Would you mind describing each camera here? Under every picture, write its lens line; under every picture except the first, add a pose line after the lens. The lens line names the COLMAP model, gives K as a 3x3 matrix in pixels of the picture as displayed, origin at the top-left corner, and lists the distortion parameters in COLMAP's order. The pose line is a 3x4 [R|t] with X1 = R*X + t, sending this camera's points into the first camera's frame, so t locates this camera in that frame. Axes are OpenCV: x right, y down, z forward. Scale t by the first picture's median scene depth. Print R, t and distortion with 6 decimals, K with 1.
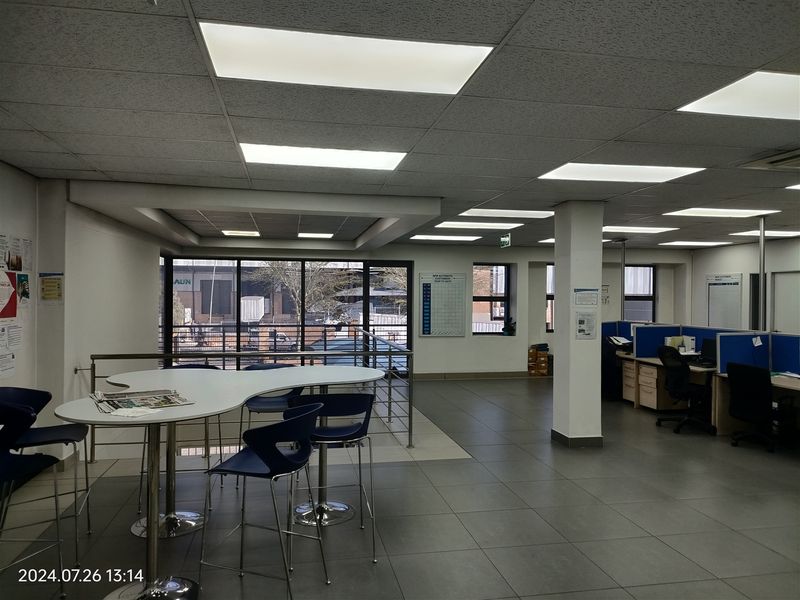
lens RADIAL K [[578.8, 0, 401.4], [0, 578.8, 299.9], [0, 0, 1]] dist [0.039254, -0.007793]
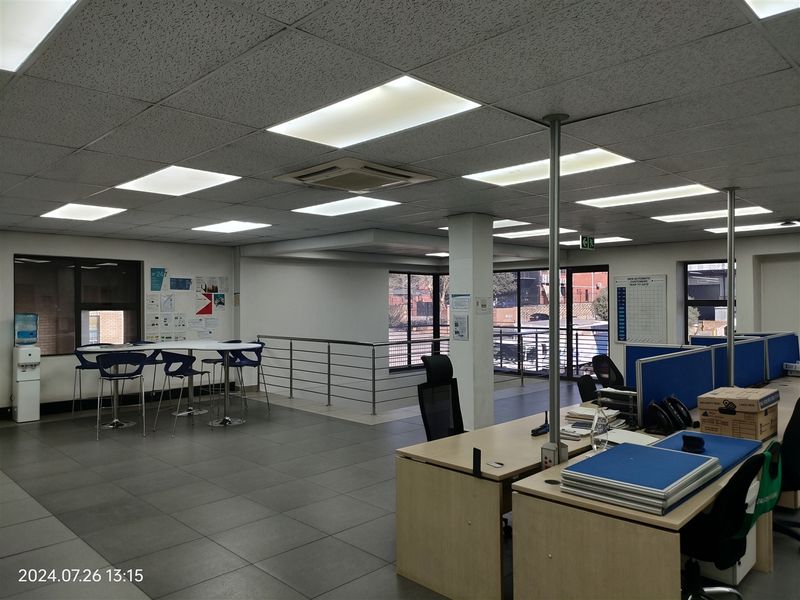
lens RADIAL K [[578.8, 0, 403.2], [0, 578.8, 300.9], [0, 0, 1]] dist [0.039254, -0.007793]
pose [[0.566503, -0.010847, -0.823988, 0.630970], [0.003956, 0.999938, -0.010443, 0.002521], [0.824050, 0.002657, 0.566510, 0.159860]]
